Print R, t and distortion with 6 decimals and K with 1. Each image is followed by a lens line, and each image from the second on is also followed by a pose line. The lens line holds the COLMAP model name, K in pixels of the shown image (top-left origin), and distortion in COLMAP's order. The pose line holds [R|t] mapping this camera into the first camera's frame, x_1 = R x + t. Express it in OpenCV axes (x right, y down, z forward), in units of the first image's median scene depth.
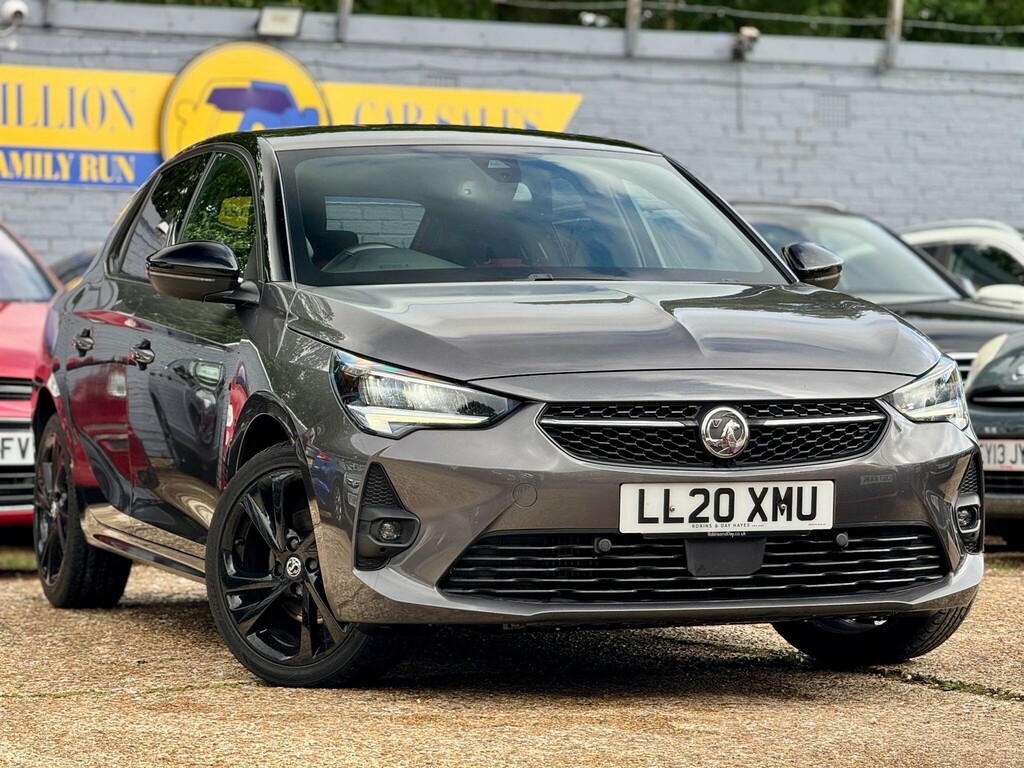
lens RADIAL K [[3606.4, 0, 512.0], [0, 3606.4, 384.0], [0, 0, 1]] dist [0.112039, 2.191733]
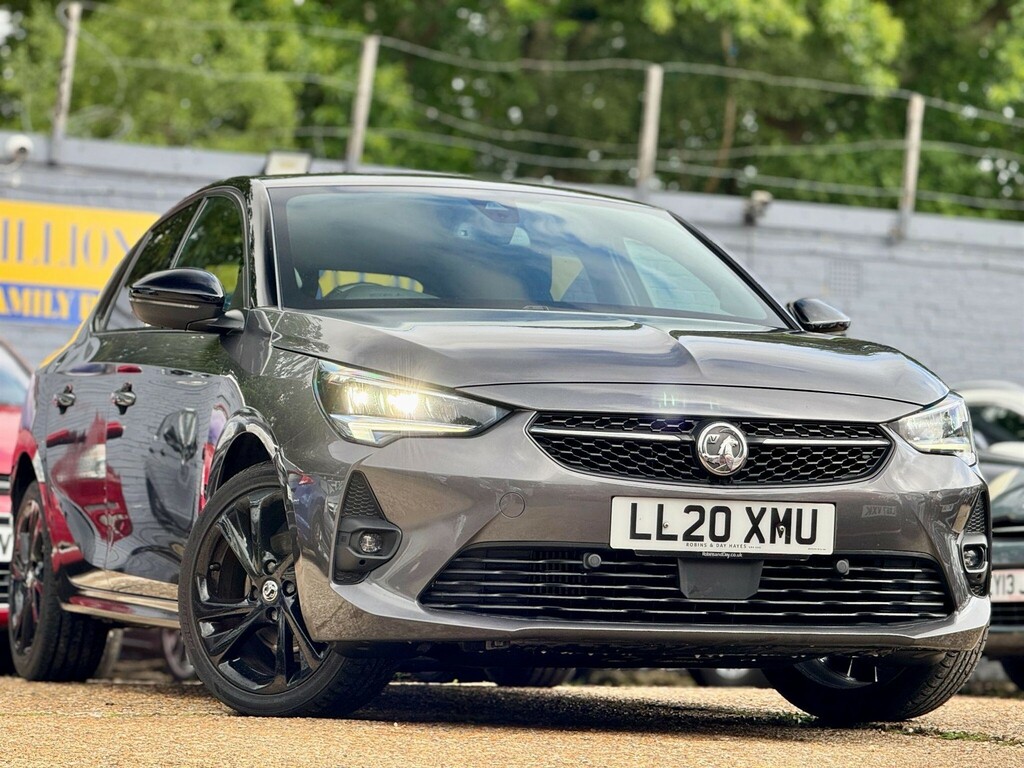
lens RADIAL K [[3606.4, 0, 512.0], [0, 3606.4, 384.0], [0, 0, 1]] dist [0.112039, 2.191733]
pose [[0.999690, 0.024569, -0.003923, 0.006074], [-0.024787, 0.997126, -0.071595, 0.062169], [0.002153, 0.071670, 0.997426, 0.040108]]
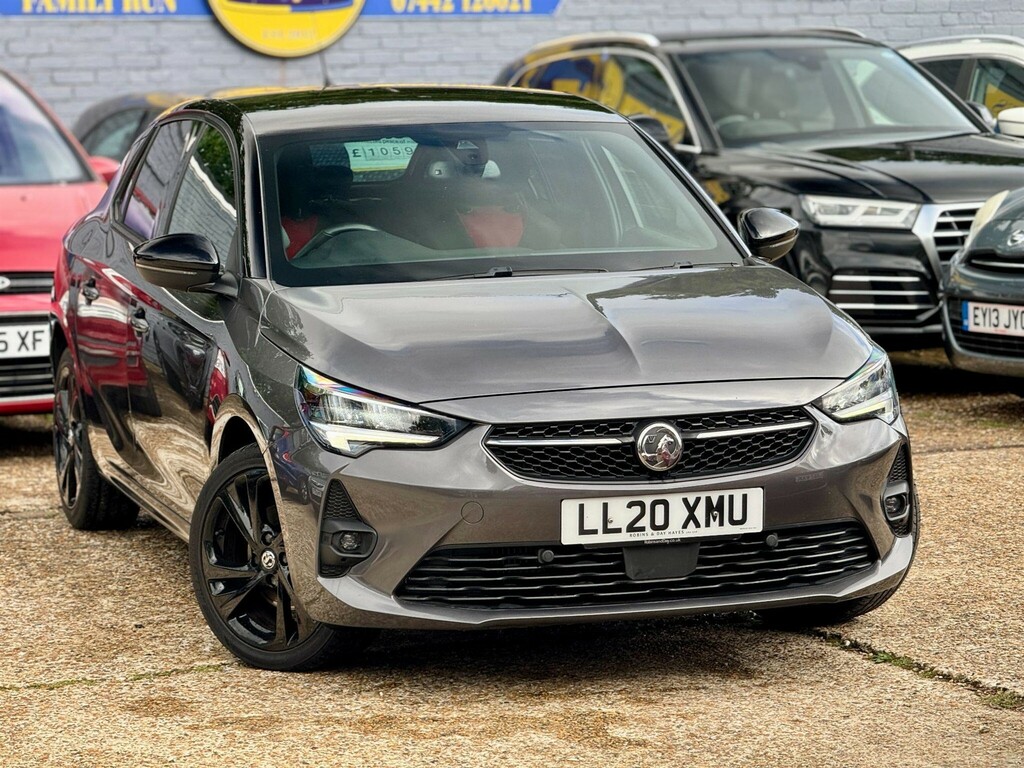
lens RADIAL K [[3606.4, 0, 512.0], [0, 3606.4, 384.0], [0, 0, 1]] dist [0.112039, 2.191733]
pose [[0.999421, -0.014238, -0.030896, 0.045513], [0.017122, 0.995313, 0.095177, -0.101393], [0.029397, -0.095651, 0.994981, -0.062902]]
